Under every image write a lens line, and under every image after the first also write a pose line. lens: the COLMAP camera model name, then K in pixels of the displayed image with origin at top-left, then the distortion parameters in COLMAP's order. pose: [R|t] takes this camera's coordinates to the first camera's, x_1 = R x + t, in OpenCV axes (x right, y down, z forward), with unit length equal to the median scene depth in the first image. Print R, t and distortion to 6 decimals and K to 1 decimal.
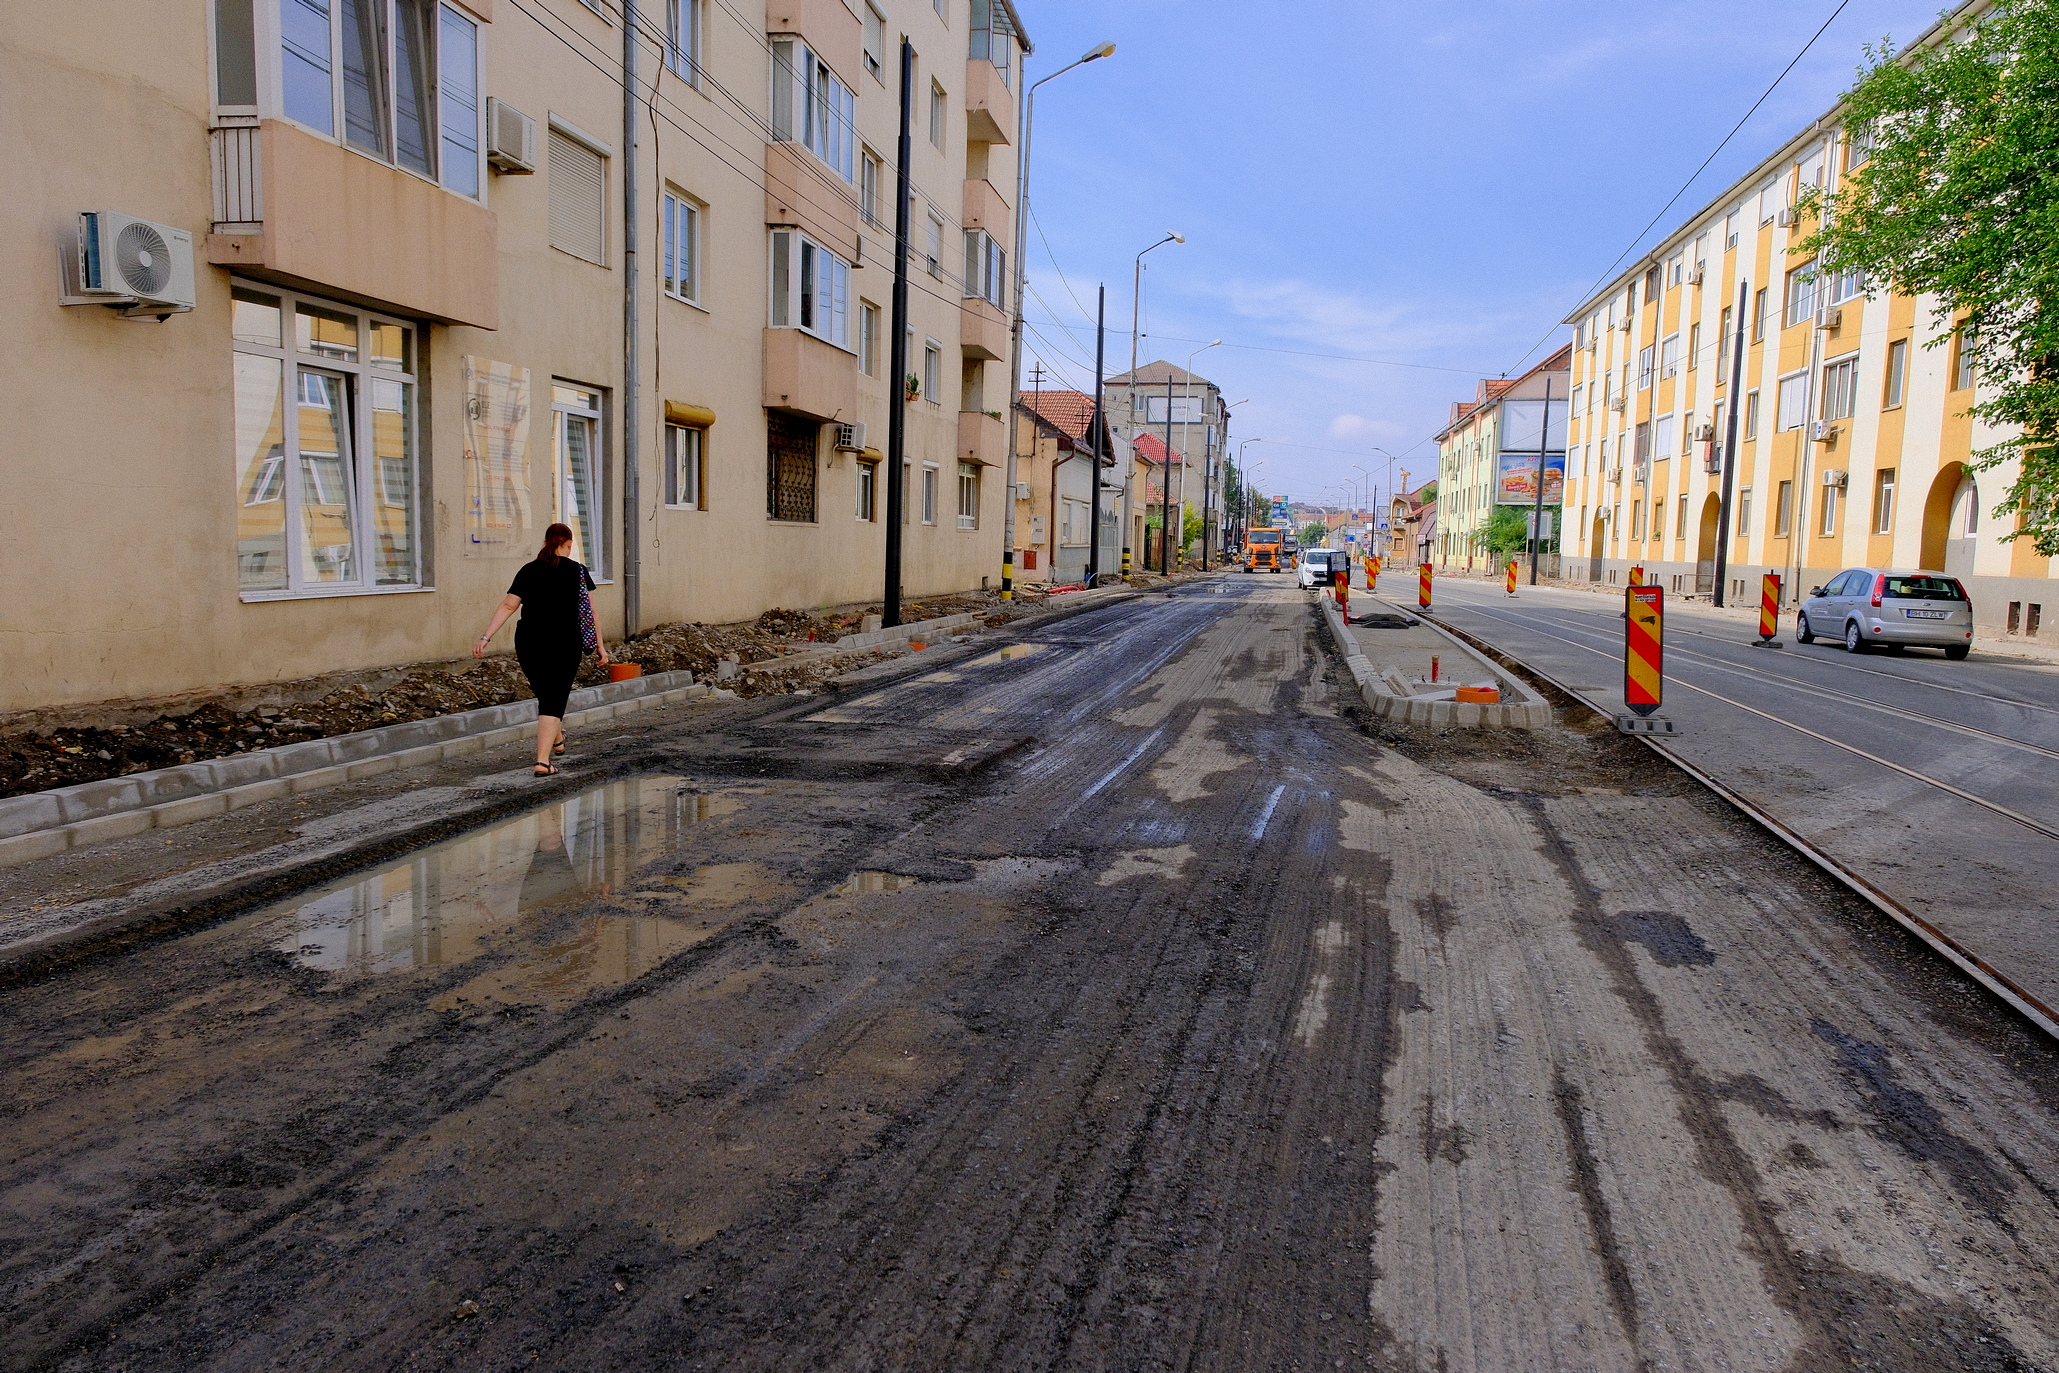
lens RADIAL K [[1388.5, 0, 1029.1], [0, 1388.5, 670.1], [0, 0, 1]] dist [0.007856, 0.006592]
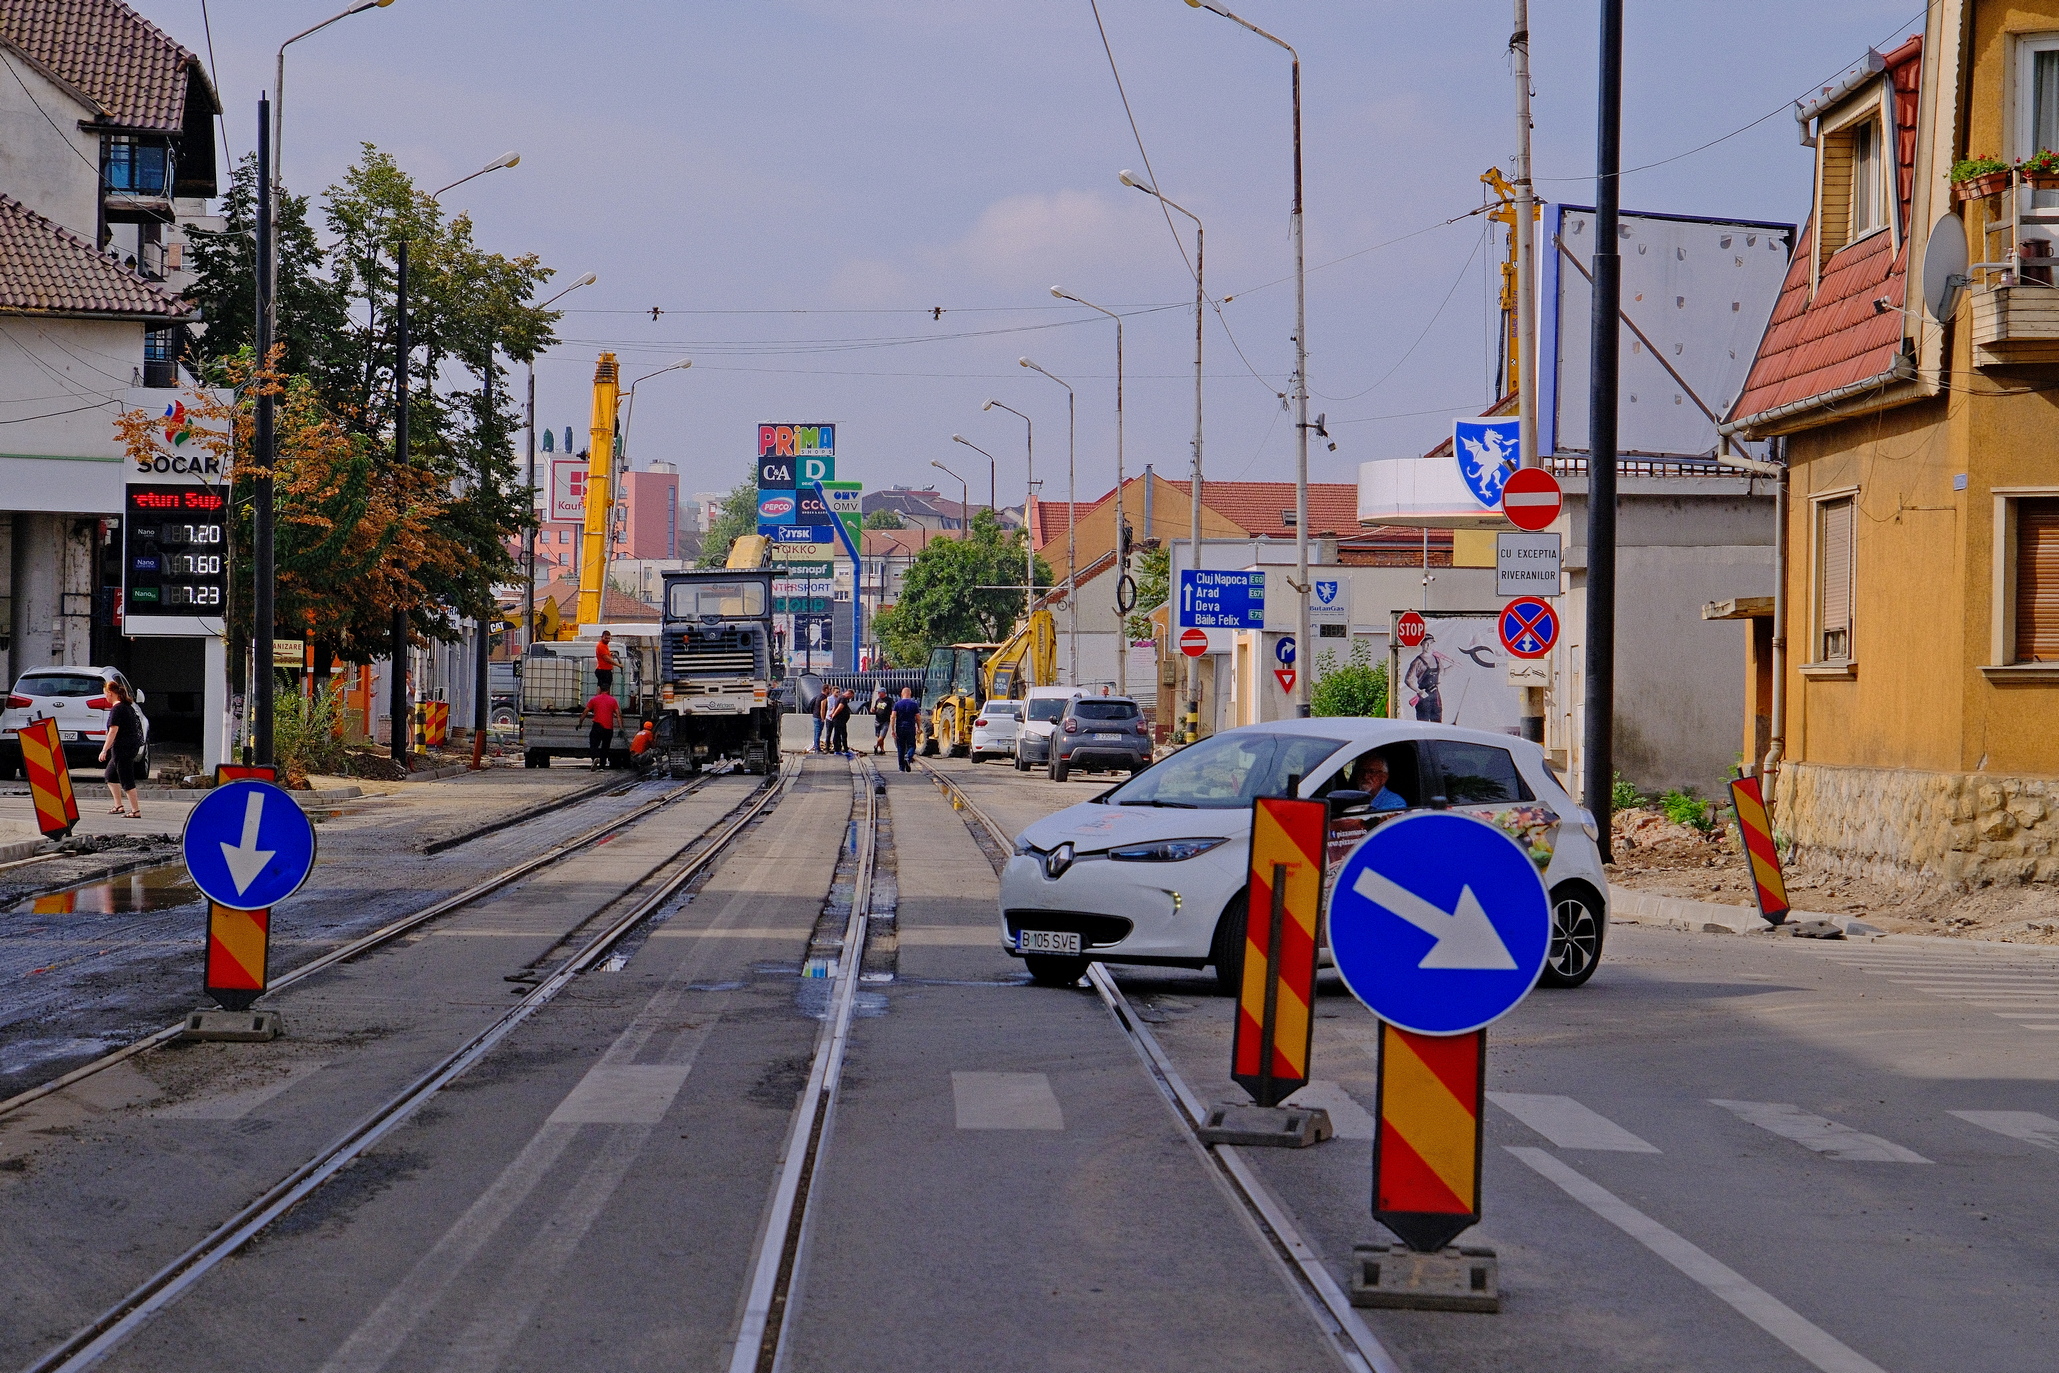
lens RADIAL K [[5905.0, 0, 1029.5], [0, 5905.0, 686.5], [0, 0, 1]] dist [0.024781, 0.176497]
pose [[0.978540, -0.009306, 0.205847, 0.403907], [0.027950, 0.995742, -0.087847, -0.159520], [-0.204153, 0.091715, 0.974633, 1.866567]]
